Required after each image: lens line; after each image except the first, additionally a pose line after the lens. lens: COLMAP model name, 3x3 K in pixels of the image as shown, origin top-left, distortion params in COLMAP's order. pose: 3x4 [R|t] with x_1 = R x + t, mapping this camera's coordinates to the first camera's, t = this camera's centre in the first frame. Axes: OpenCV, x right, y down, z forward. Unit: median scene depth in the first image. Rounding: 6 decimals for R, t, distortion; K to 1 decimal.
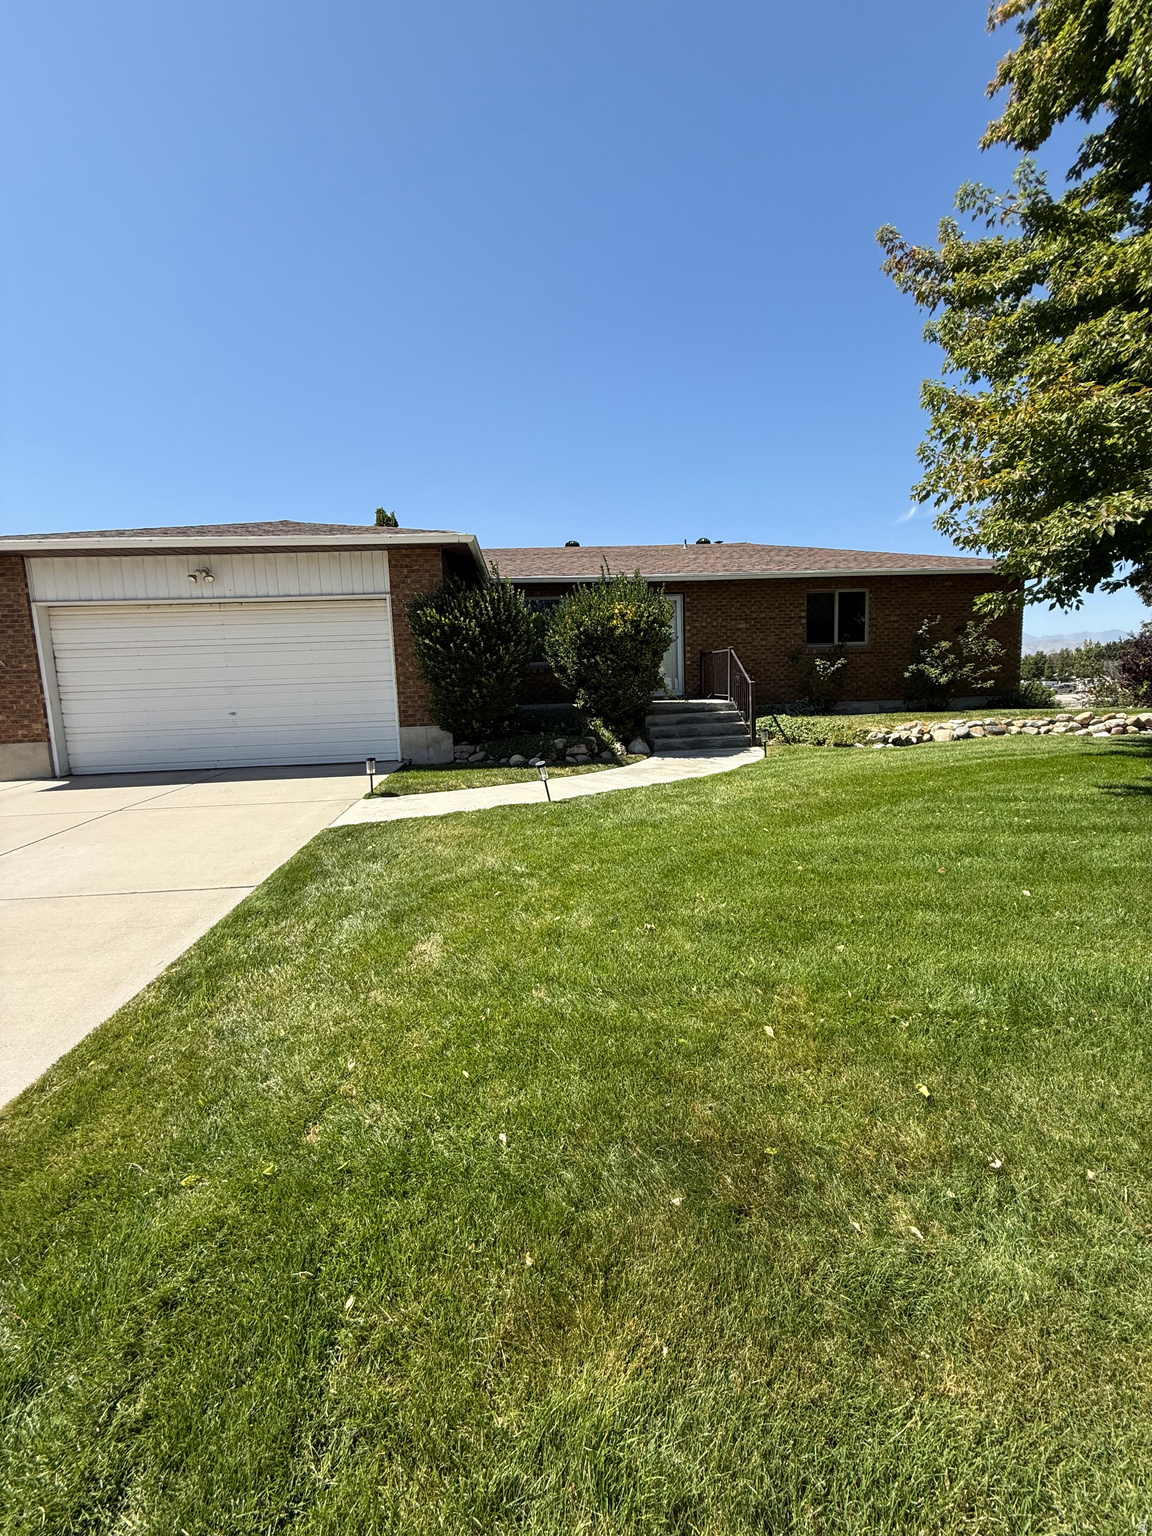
lens RADIAL K [[611.9, 0, 577.2], [0, 611.9, 760.9], [0, 0, 1]] dist [-0.000541, 0.000157]
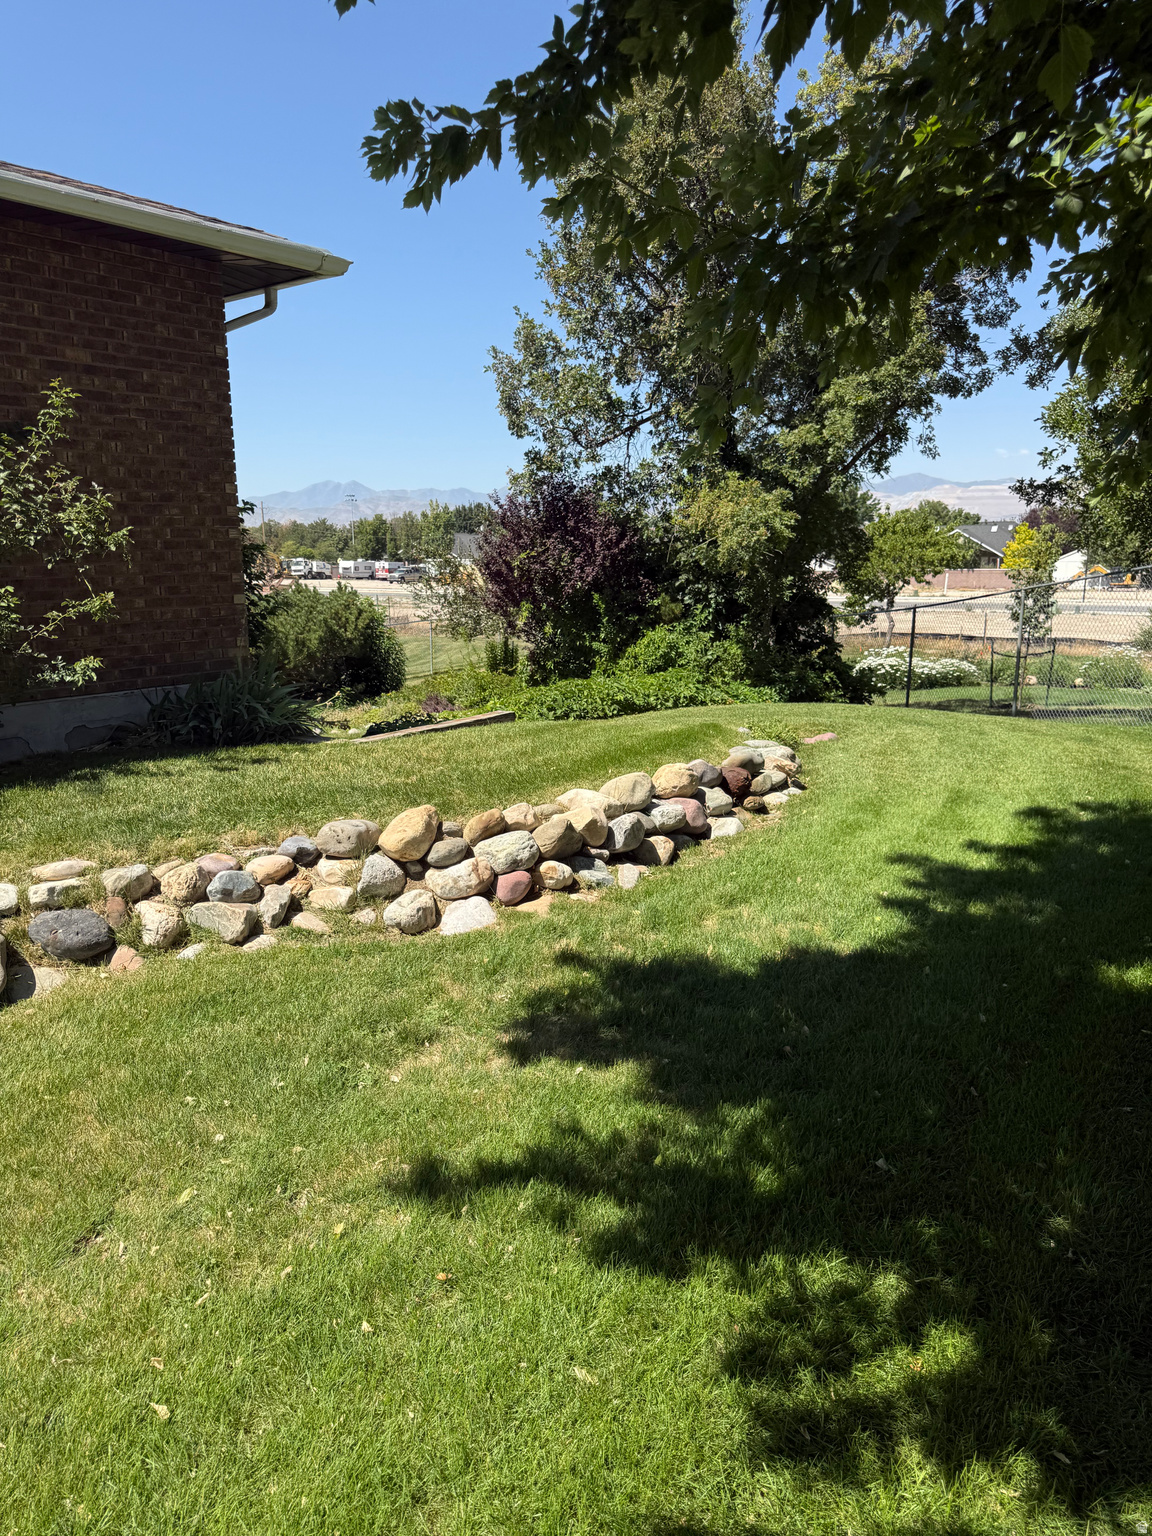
lens RADIAL K [[1070.1, 0, 576.0], [0, 1070.1, 768.0], [0, 0, 1]] dist [0.114454, -0.198097]
pose [[0.685462, -0.115964, 0.718814, 0.563270], [0.064185, 0.993016, 0.098994, -0.135783], [-0.725274, -0.021719, 0.688118, 0.650065]]
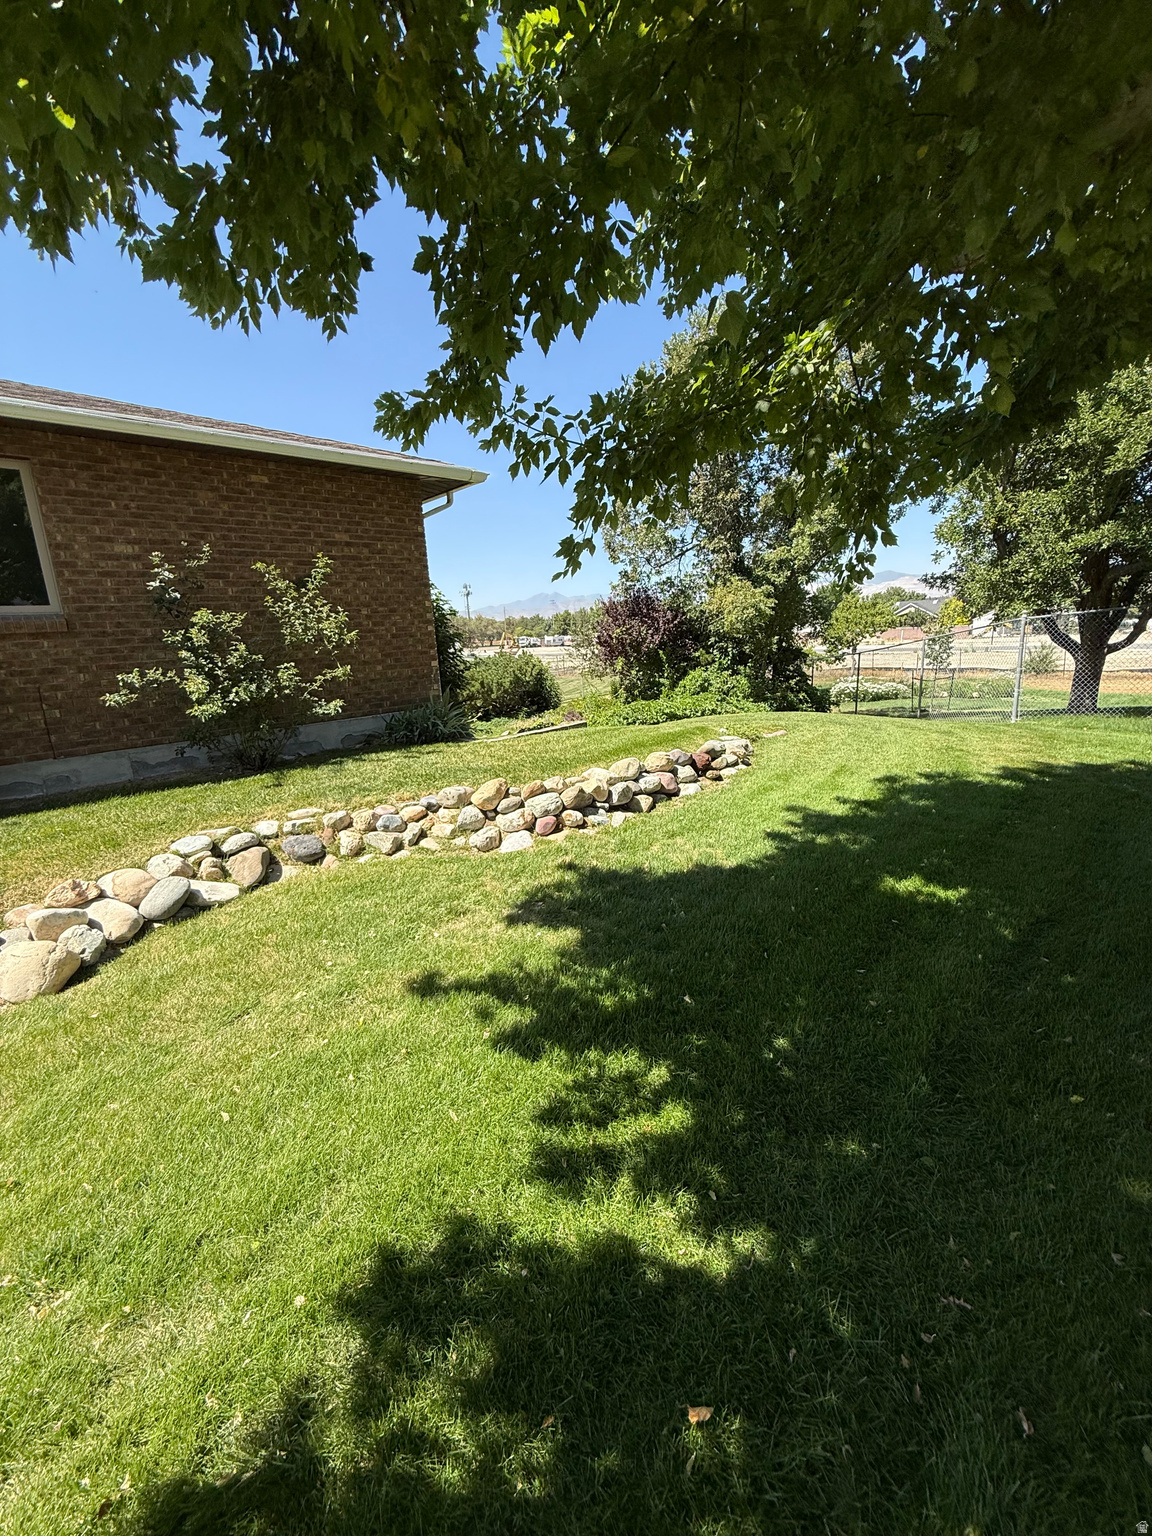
lens RADIAL K [[606.0, 0, 583.0], [0, 606.0, 765.0], [0, 0, 1]] dist [-0.008083, 0.000007]
pose [[0.790438, -0.138705, 0.596631, 0.623782], [0.089736, 0.989737, 0.111209, -0.133916], [-0.605933, -0.034365, 0.794773, 0.611675]]
